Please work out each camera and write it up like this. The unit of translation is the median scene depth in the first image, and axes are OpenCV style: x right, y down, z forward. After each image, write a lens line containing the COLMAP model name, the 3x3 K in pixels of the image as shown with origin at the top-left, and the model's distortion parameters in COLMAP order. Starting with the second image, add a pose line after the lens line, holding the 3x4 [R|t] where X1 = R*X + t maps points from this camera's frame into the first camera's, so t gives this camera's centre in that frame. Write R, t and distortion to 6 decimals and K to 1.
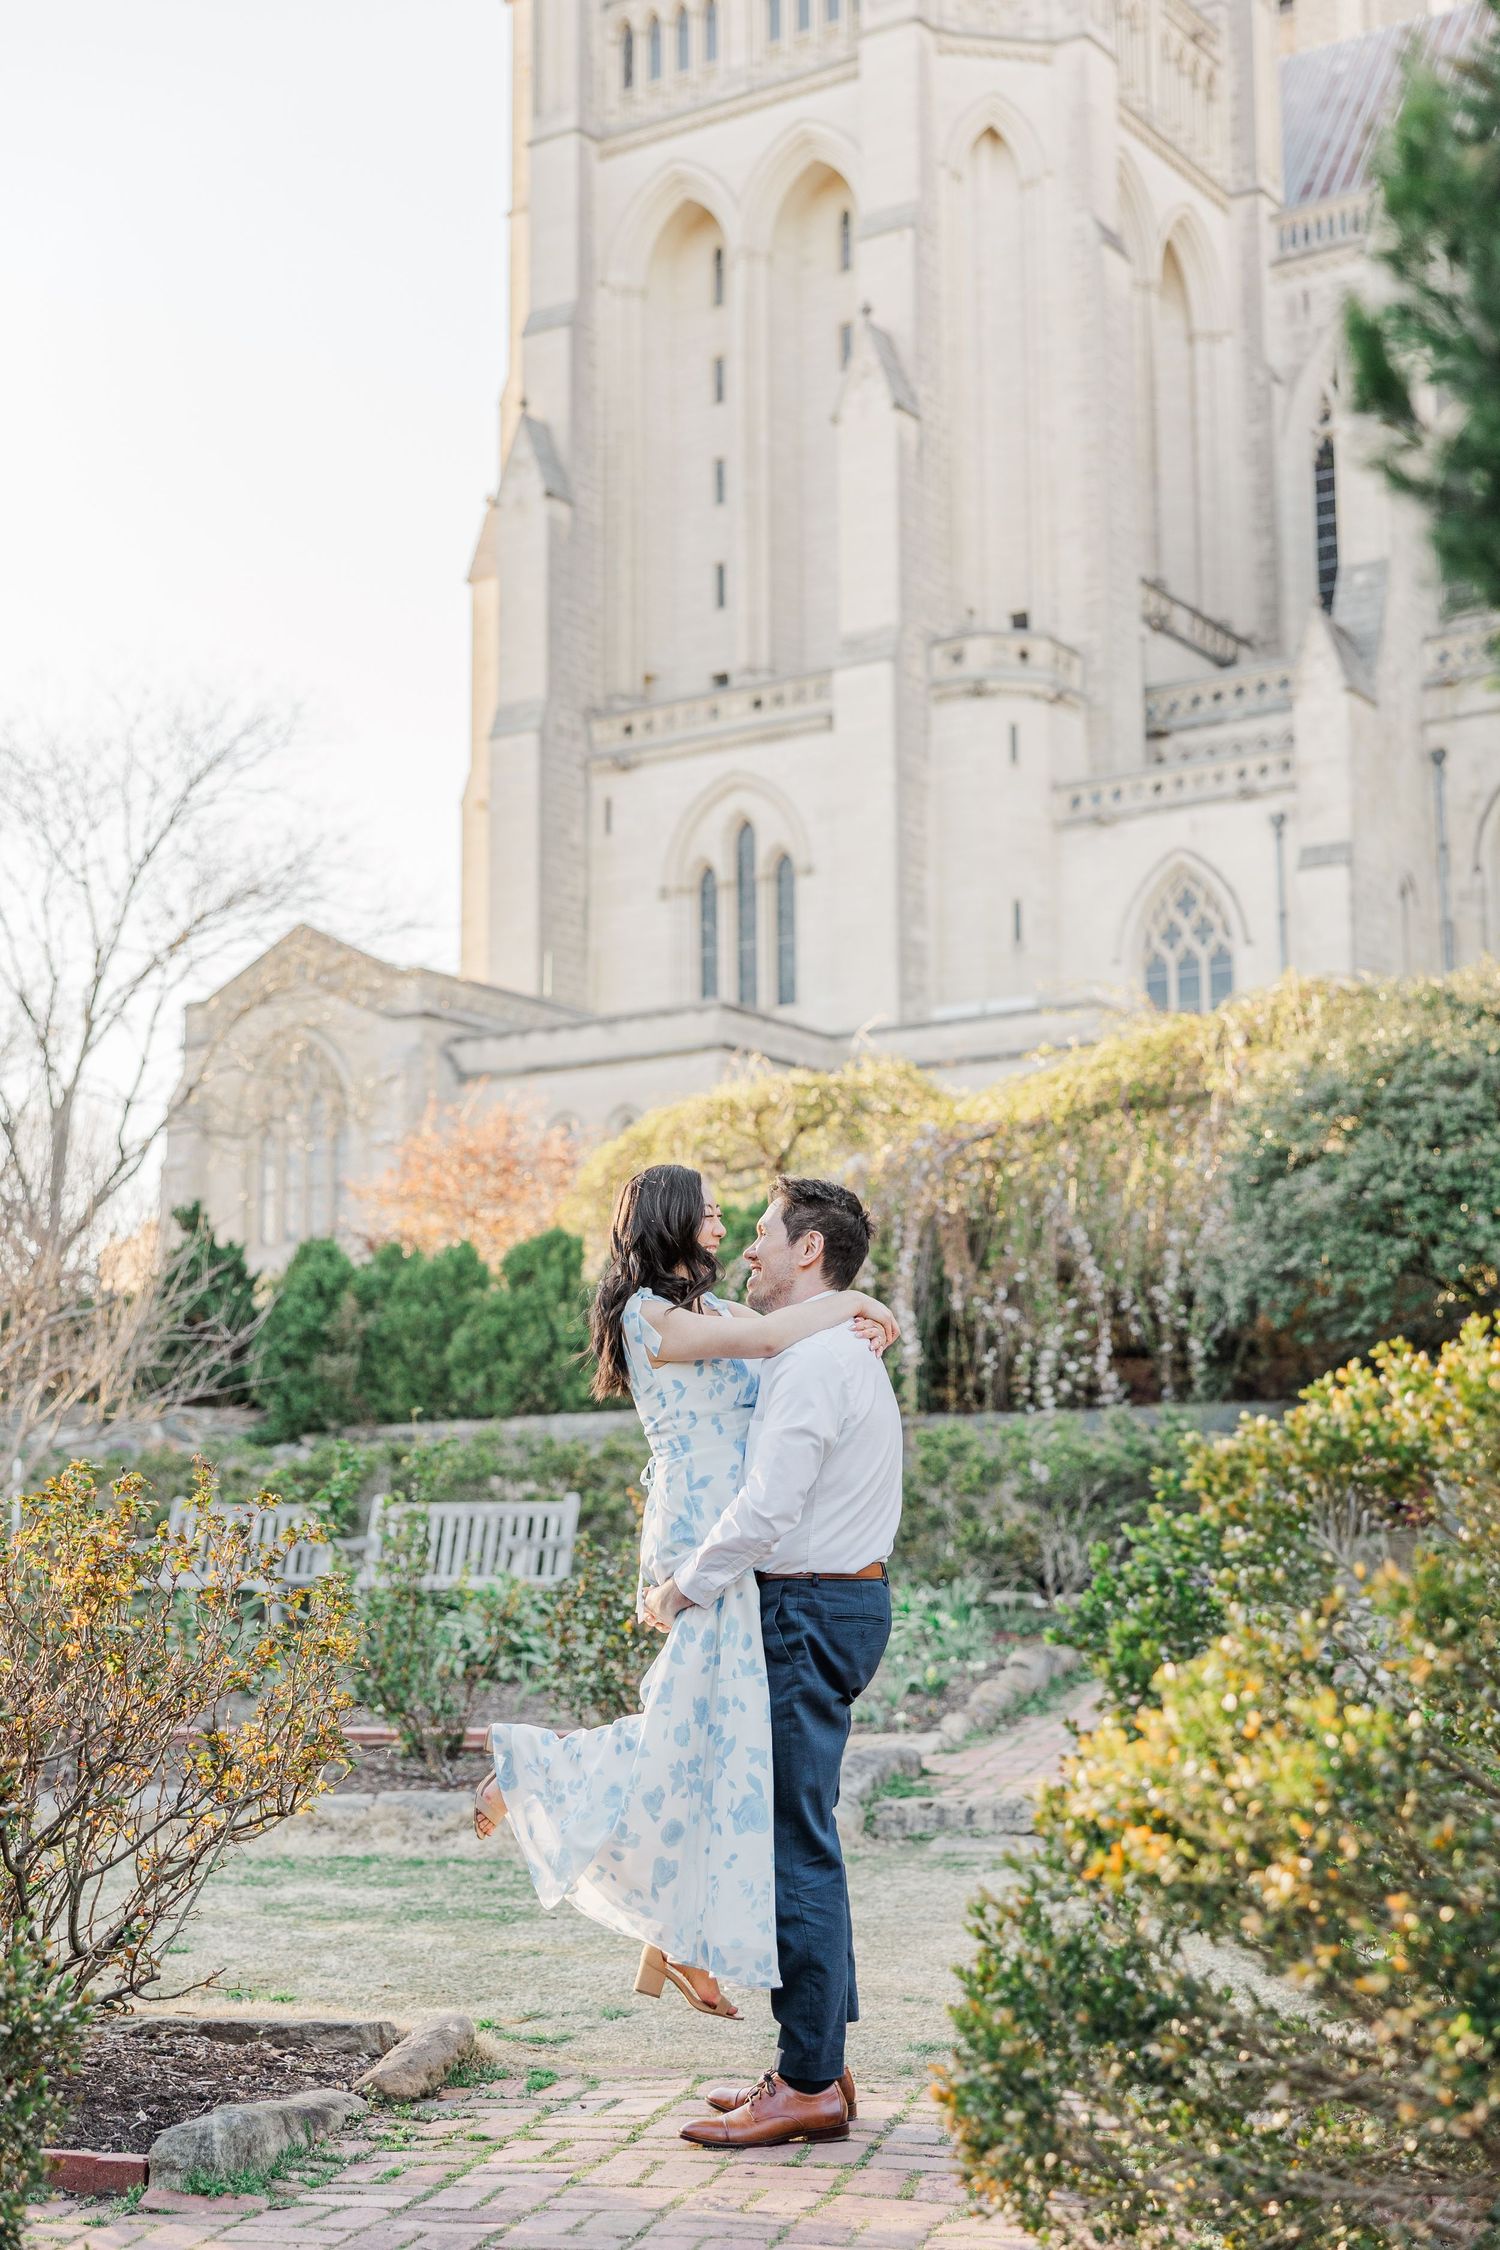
lens RADIAL K [[3382.2, 0, 750.0], [0, 3382.2, 1125.0], [0, 0, 1]] dist [-0.016876, 0.067007]
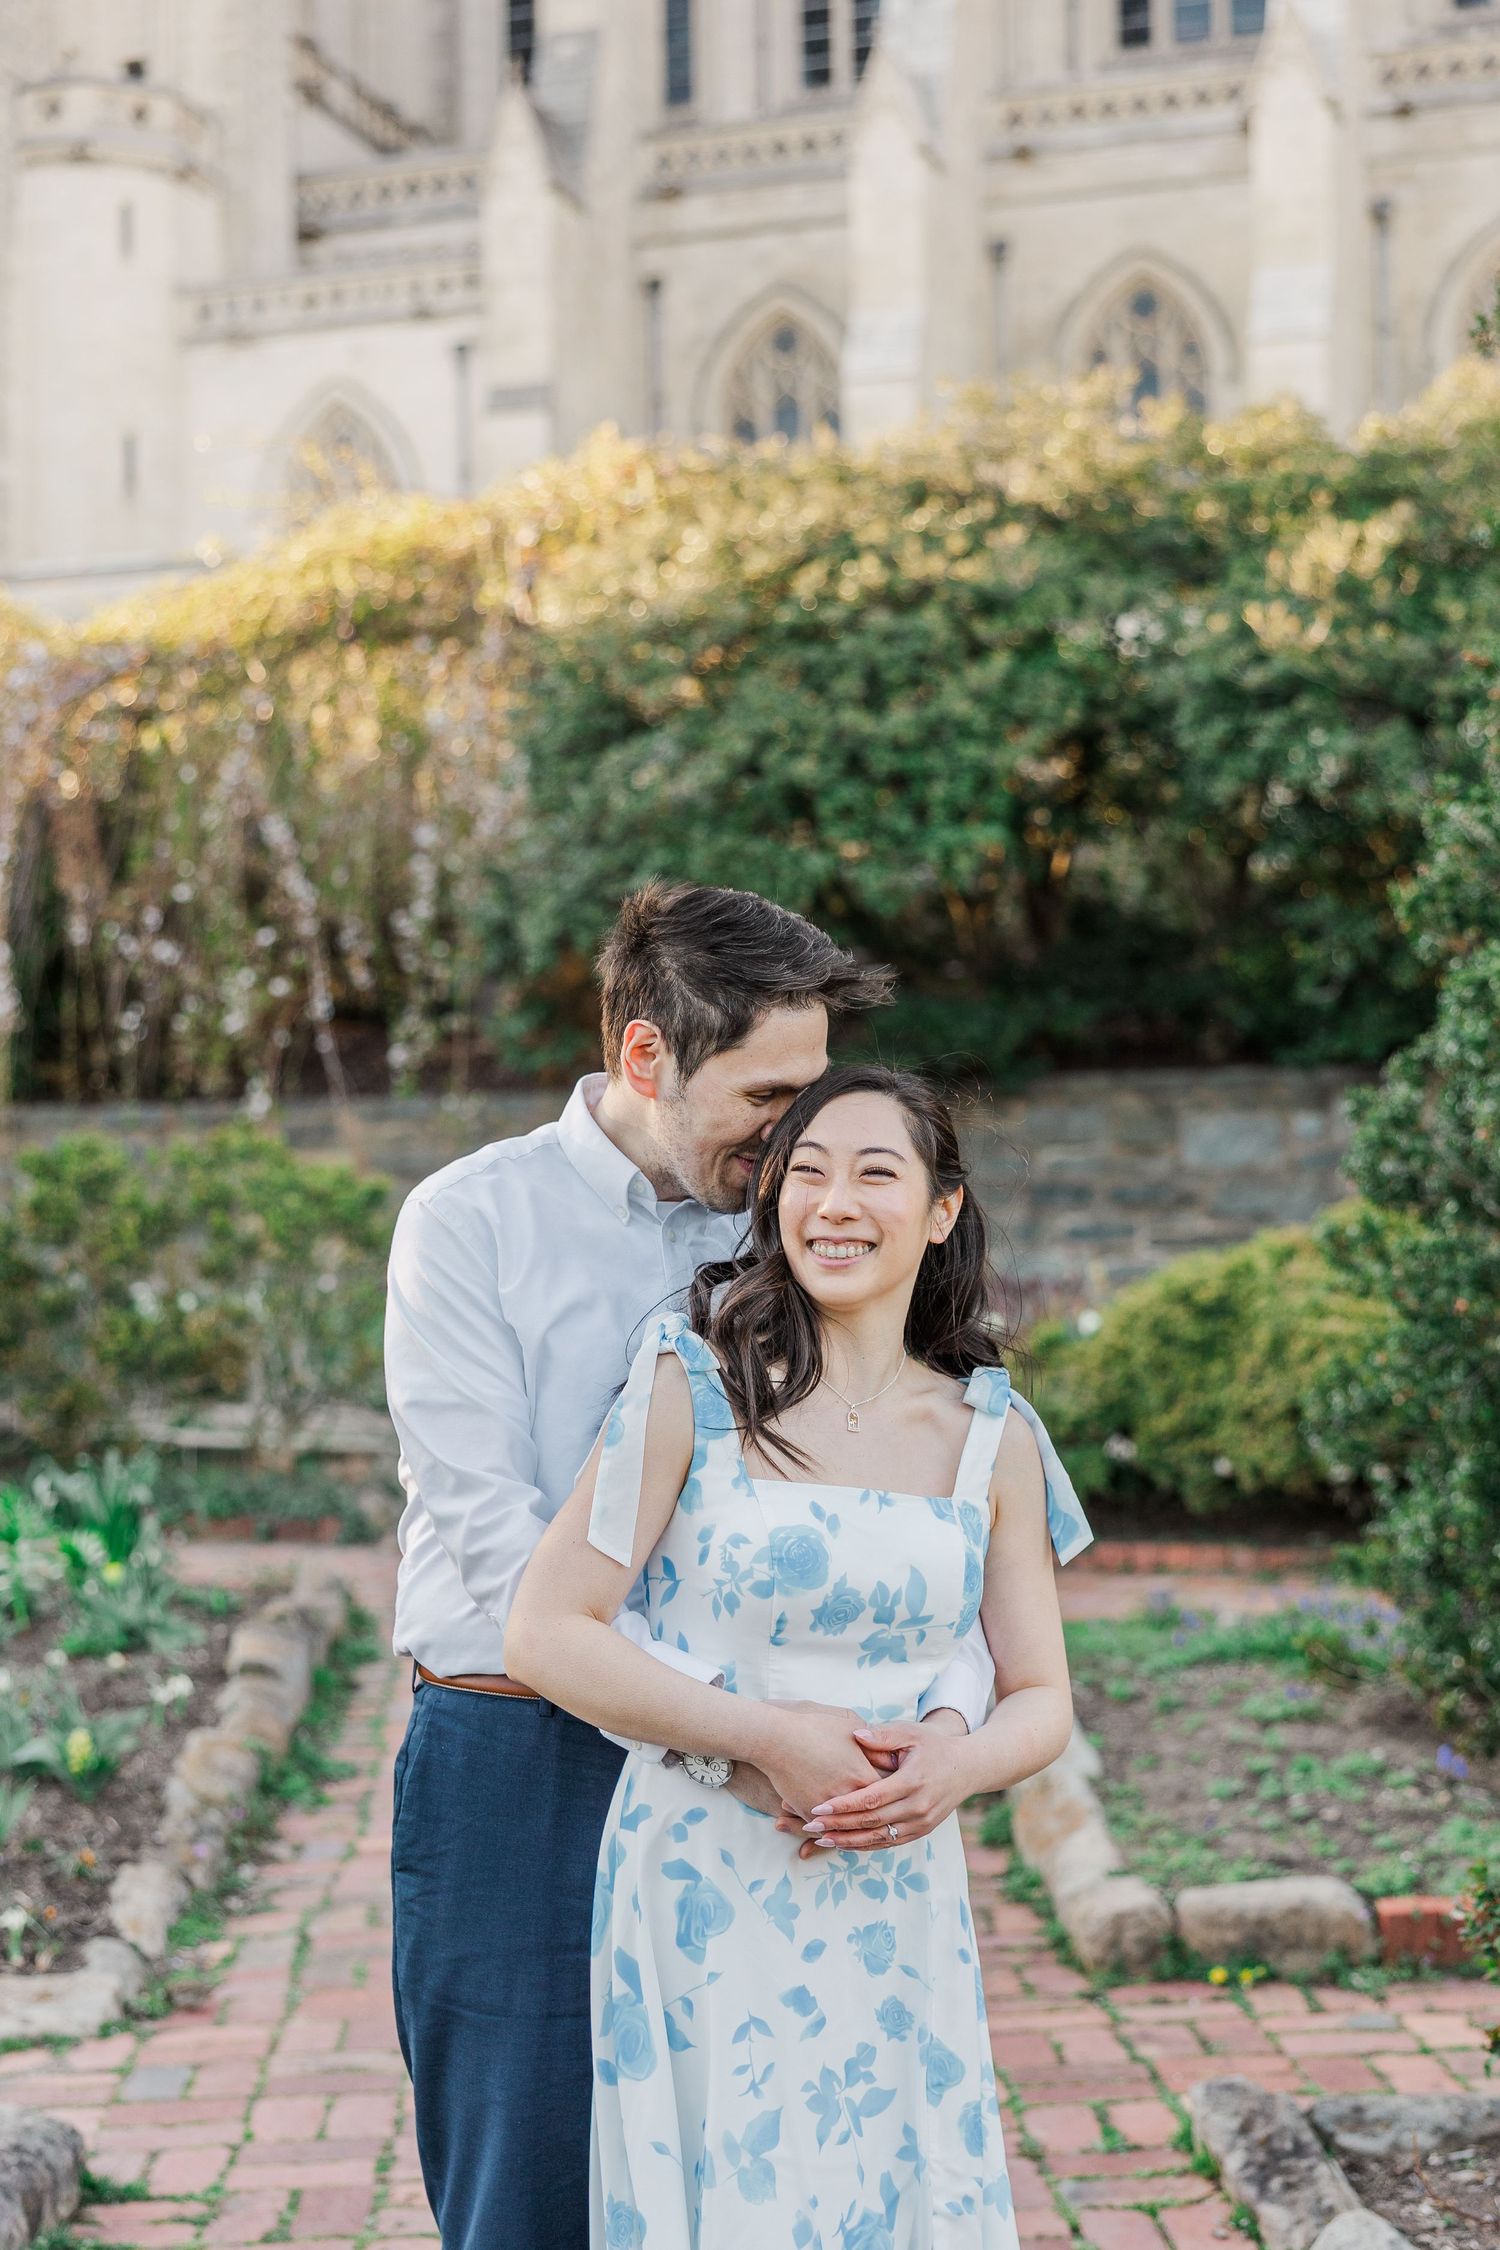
lens RADIAL K [[3436.5, 0, 827.2], [0, 3436.5, 1233.1], [0, 0, 1]] dist [0.032792, -0.060316]
pose [[0.958732, -0.003197, 0.284294, 0.006434], [-0.034608, 0.991189, 0.127856, 0.011419], [-0.282198, -0.132419, 0.950174, 0.183452]]
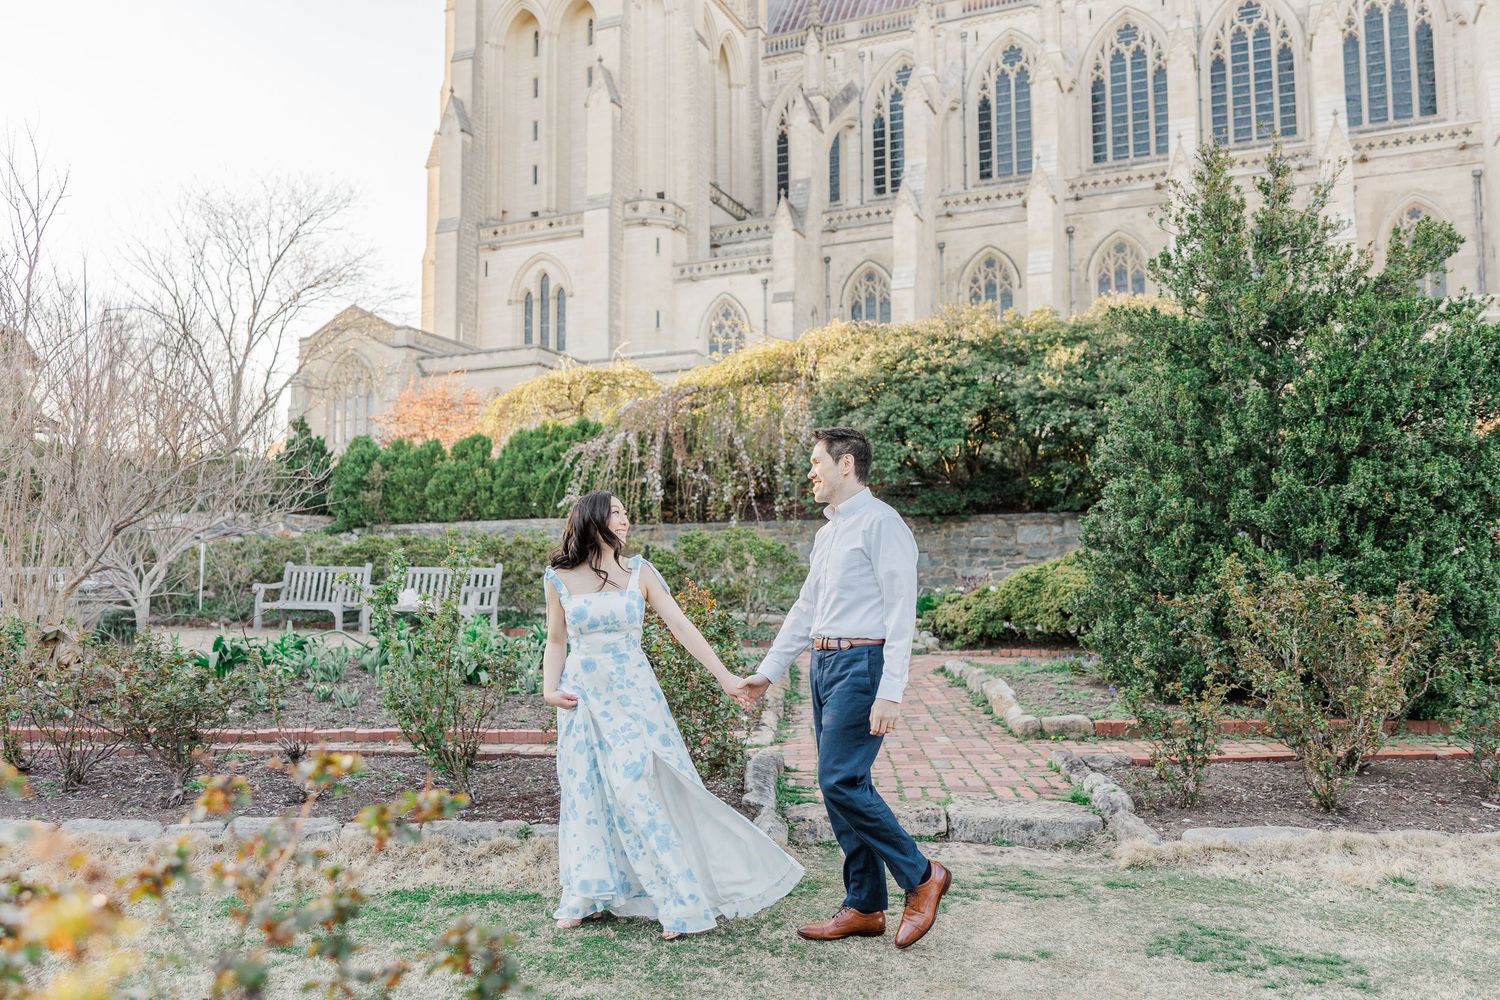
lens RADIAL K [[1205.0, 0, 750.0], [0, 1205.0, 500.0], [0, 0, 1]] dist [0.004443, 0.002737]
pose [[0.982038, 0.015252, 0.188065, -0.019698], [-0.028629, 0.997232, 0.068622, 0.009528], [-0.186498, -0.072774, 0.979756, 0.137006]]
